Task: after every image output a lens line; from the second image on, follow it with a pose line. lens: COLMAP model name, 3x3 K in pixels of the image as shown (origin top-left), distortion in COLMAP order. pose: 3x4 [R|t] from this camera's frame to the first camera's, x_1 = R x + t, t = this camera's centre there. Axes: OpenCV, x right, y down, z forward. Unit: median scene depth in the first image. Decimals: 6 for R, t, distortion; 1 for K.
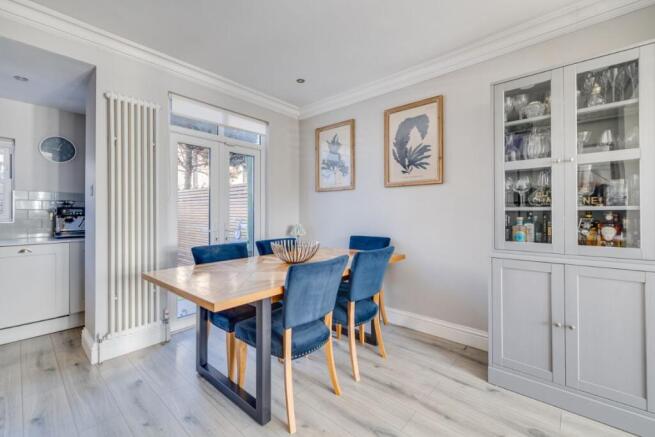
lens RADIAL K [[283.2, 0, 326.7], [0, 283.2, 209.2], [0, 0, 1]] dist [0.007514, 0.000040]
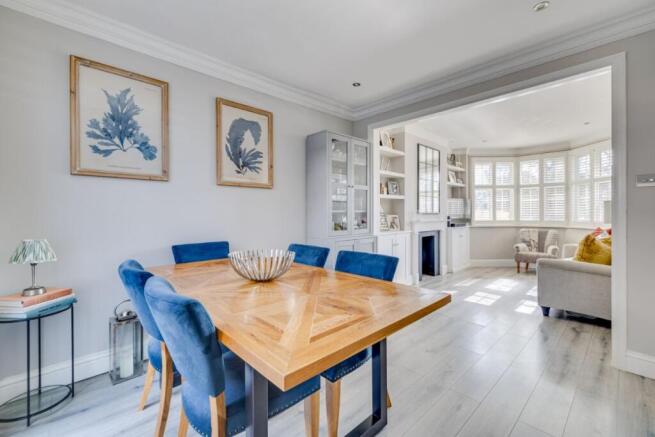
lens RADIAL K [[283.2, 0, 327.8], [0, 283.2, 215.5], [0, 0, 1]] dist [0.007514, 0.000040]
pose [[0.080565, -0.006305, 0.996729, -0.685226], [-0.008708, 0.999937, 0.007030, 0.009575], [-0.996711, -0.009246, 0.080505, 0.620877]]
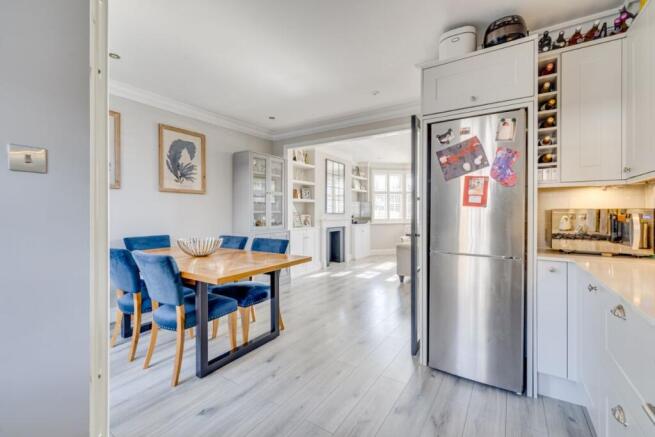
lens RADIAL K [[283.2, 0, 328.2], [0, 283.2, 215.2], [0, 0, 1]] dist [0.007514, 0.000040]
pose [[-0.152159, -0.005382, 0.988341, -1.085788], [-0.008419, 0.999956, 0.004149, 0.008952], [-0.988320, -0.007690, -0.152198, 0.534590]]
